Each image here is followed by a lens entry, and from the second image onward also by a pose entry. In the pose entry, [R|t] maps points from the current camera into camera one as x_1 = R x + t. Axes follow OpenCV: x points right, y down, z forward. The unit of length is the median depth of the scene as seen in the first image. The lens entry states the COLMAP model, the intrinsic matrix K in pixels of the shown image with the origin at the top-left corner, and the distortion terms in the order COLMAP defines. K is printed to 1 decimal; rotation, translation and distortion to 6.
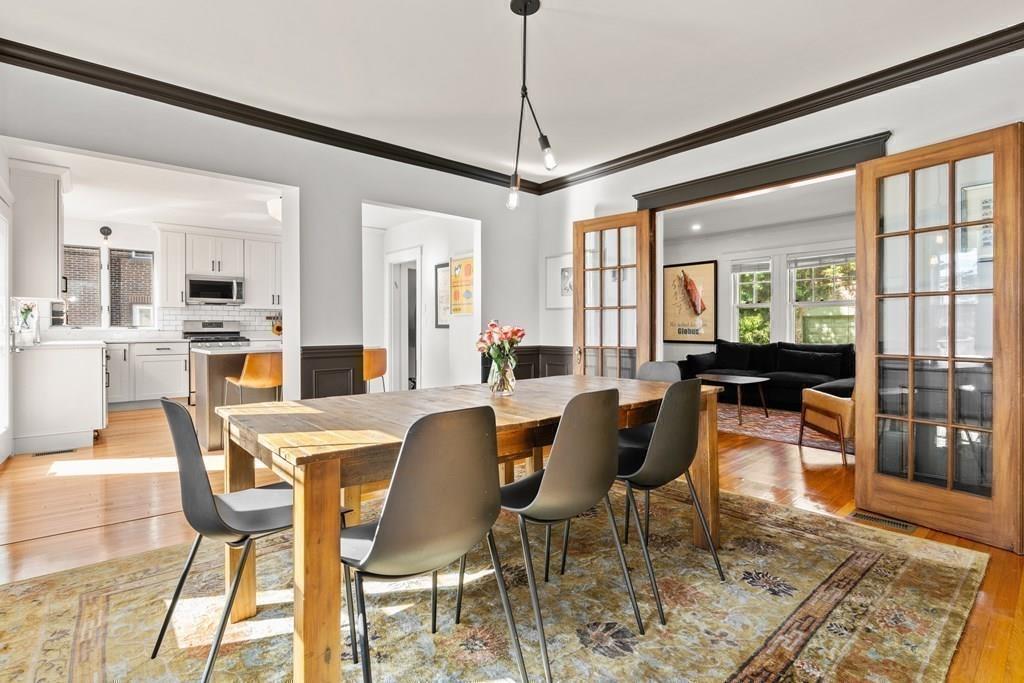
lens RADIAL K [[494.9, 0, 512.0], [0, 494.9, 341.5], [0, 0, 1]] dist [0.000011, 0.000070]
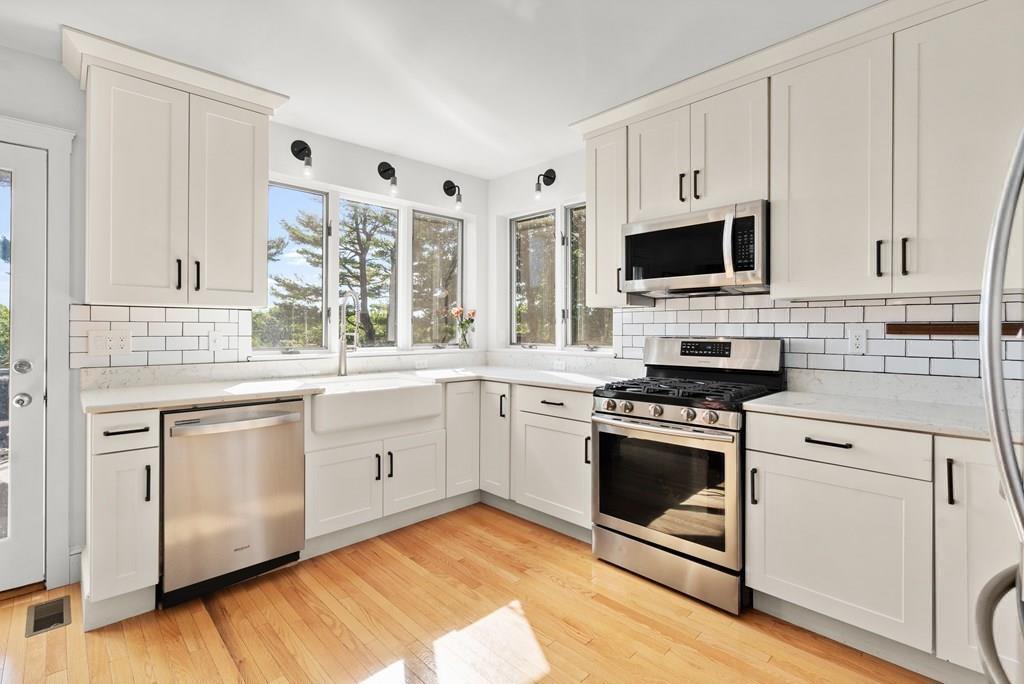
lens RADIAL K [[471.2, 0, 510.5], [0, 471.2, 328.8], [0, 0, 1]] dist [0.000203, 0.000106]
pose [[0.048508, 0.002240, -0.998820, -0.263157], [-0.028041, 0.999606, 0.000880, -0.045777], [0.998429, 0.027965, 0.048551, 0.854672]]
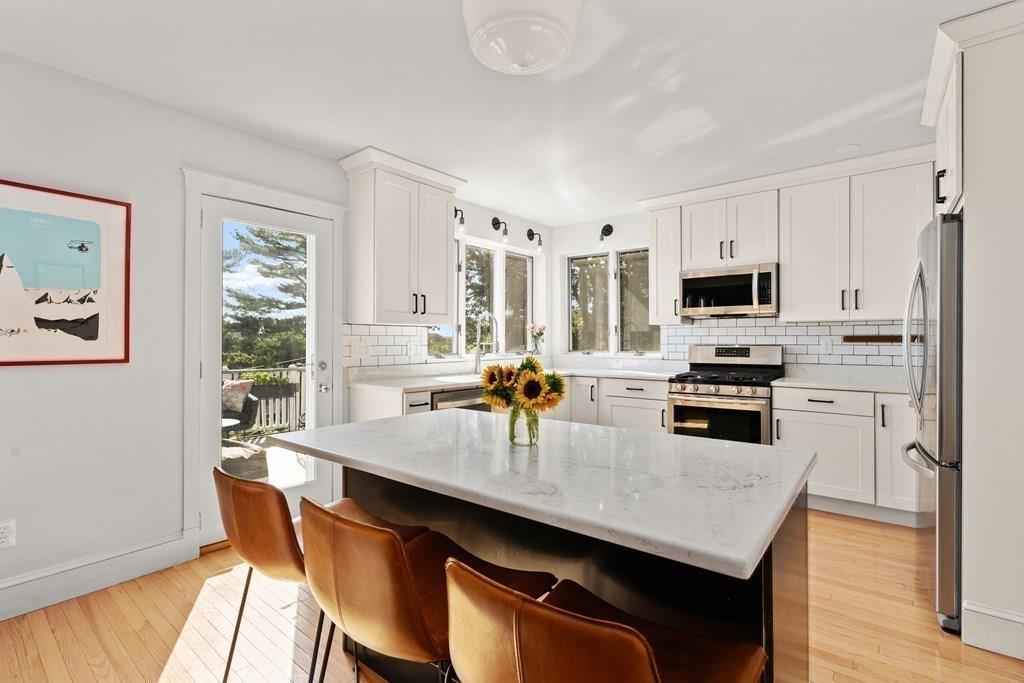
lens RADIAL K [[471.3, 0, 506.5], [0, 471.3, 339.6], [0, 0, 1]] dist [0.000708, 0.000197]
pose [[0.176622, 0.001046, -0.984278, -0.107683], [-0.025183, 0.999677, -0.003457, -0.040571], [0.983957, 0.025398, 0.176591, 0.654520]]
